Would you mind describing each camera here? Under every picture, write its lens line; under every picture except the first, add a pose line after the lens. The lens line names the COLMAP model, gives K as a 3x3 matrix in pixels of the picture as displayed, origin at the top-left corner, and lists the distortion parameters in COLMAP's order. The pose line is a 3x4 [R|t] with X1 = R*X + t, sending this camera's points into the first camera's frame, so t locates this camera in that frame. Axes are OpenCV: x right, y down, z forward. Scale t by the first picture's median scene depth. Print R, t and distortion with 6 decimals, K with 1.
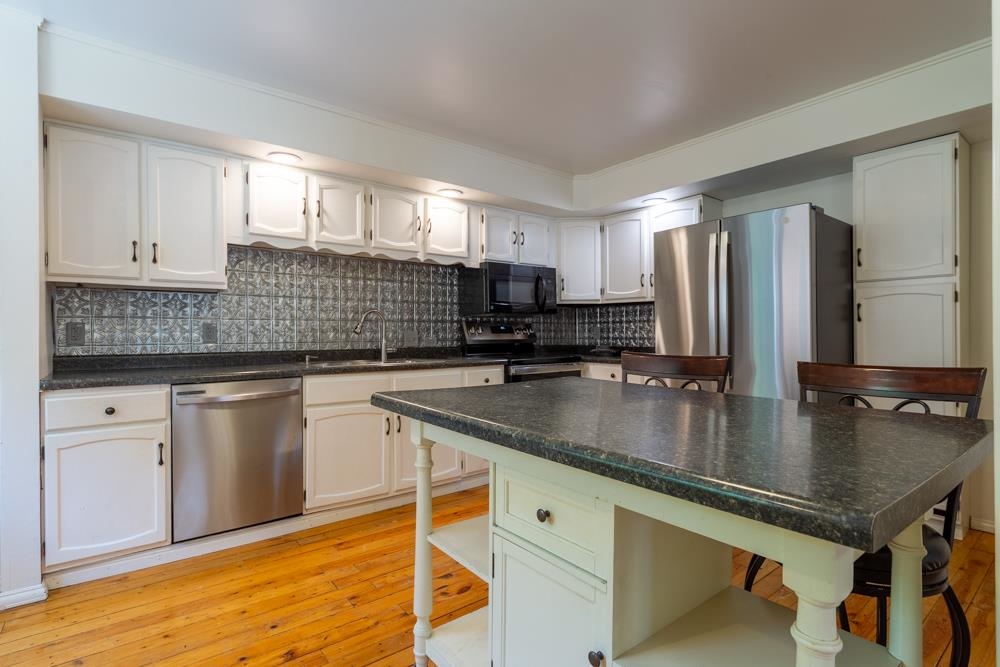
lens RADIAL K [[480.1, 0, 495.9], [0, 480.1, 331.7], [0, 0, 1]] dist [-0.004796, -0.000265]
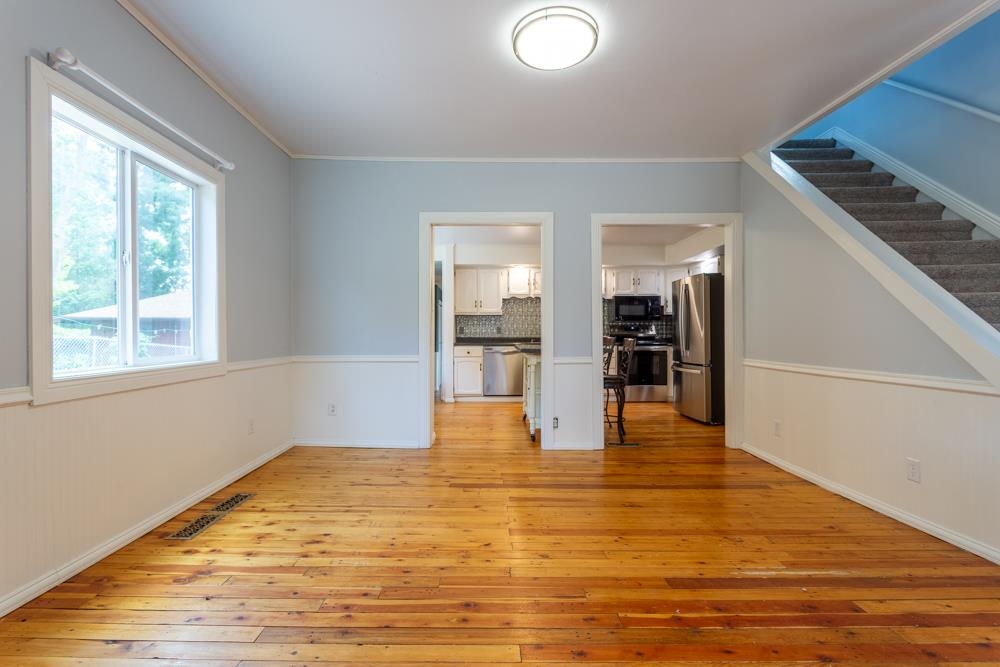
lens RADIAL K [[480.1, 0, 504.7], [0, 480.1, 334.1], [0, 0, 1]] dist [-0.004796, -0.000265]
pose [[0.797295, 0.007808, -0.603540, 1.044317], [-0.004670, 0.999966, 0.006767, 0.005140], [0.603572, -0.002577, 0.797304, -1.122863]]
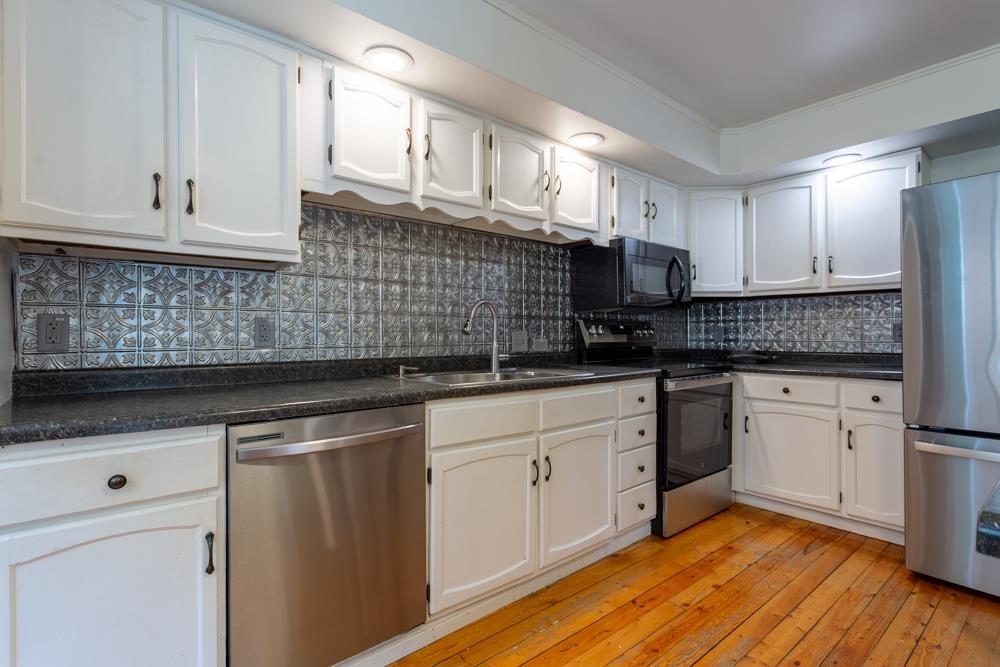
lens RADIAL K [[480.1, 0, 504.5], [0, 480.1, 332.4], [0, 0, 1]] dist [-0.004796, -0.000265]
pose [[0.999696, 0.001592, 0.024603, -0.277215], [-0.001548, 0.999997, -0.001781, 0.003197], [-0.024606, 0.001743, 0.999696, 0.327025]]
